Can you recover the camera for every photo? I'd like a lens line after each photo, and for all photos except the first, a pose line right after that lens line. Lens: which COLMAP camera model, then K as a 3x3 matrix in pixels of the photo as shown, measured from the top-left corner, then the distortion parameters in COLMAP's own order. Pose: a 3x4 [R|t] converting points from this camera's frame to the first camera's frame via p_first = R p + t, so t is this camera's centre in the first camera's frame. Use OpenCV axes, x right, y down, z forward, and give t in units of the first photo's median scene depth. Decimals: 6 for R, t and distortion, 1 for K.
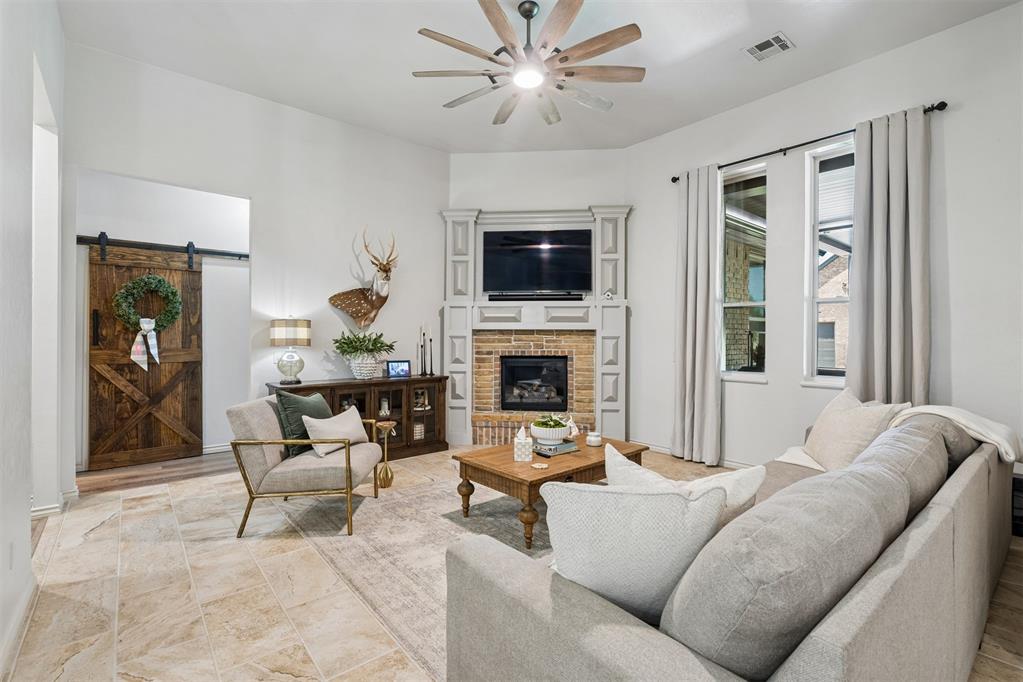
lens RADIAL K [[465.8, 0, 507.0], [0, 465.8, 341.2], [0, 0, 1]] dist [-0.001753, 0.000280]
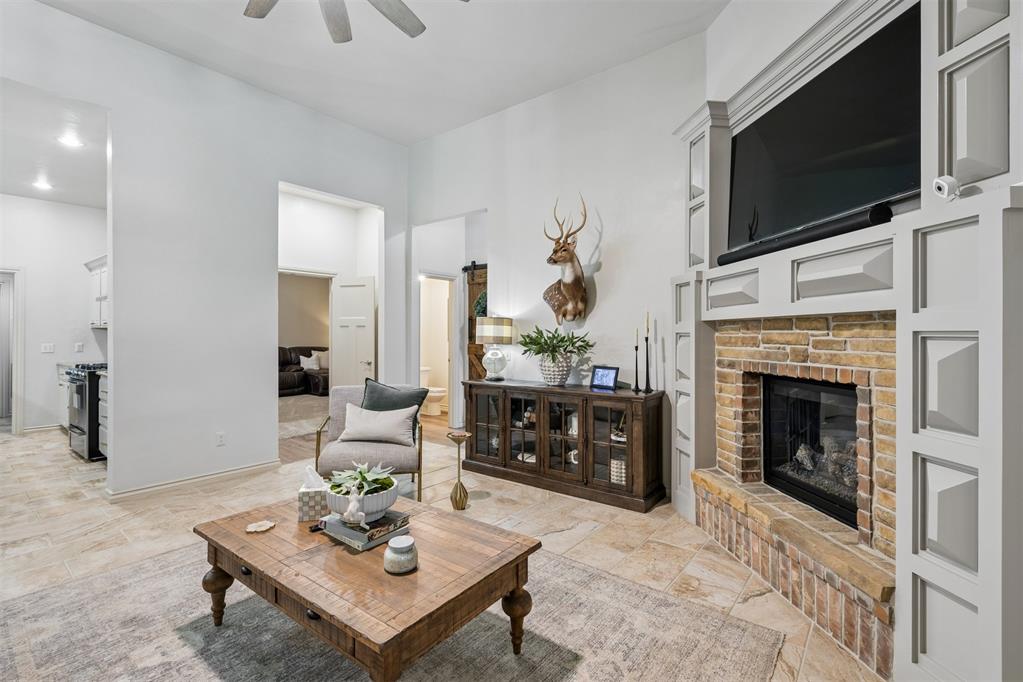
lens RADIAL K [[465.8, 0, 507.3], [0, 465.8, 333.8], [0, 0, 1]] dist [-0.001753, 0.000280]
pose [[0.200360, -0.004419, -0.979712, 0.432951], [-0.010098, 0.999927, -0.006575, -0.003736], [0.979670, 0.011210, 0.200301, 0.658029]]
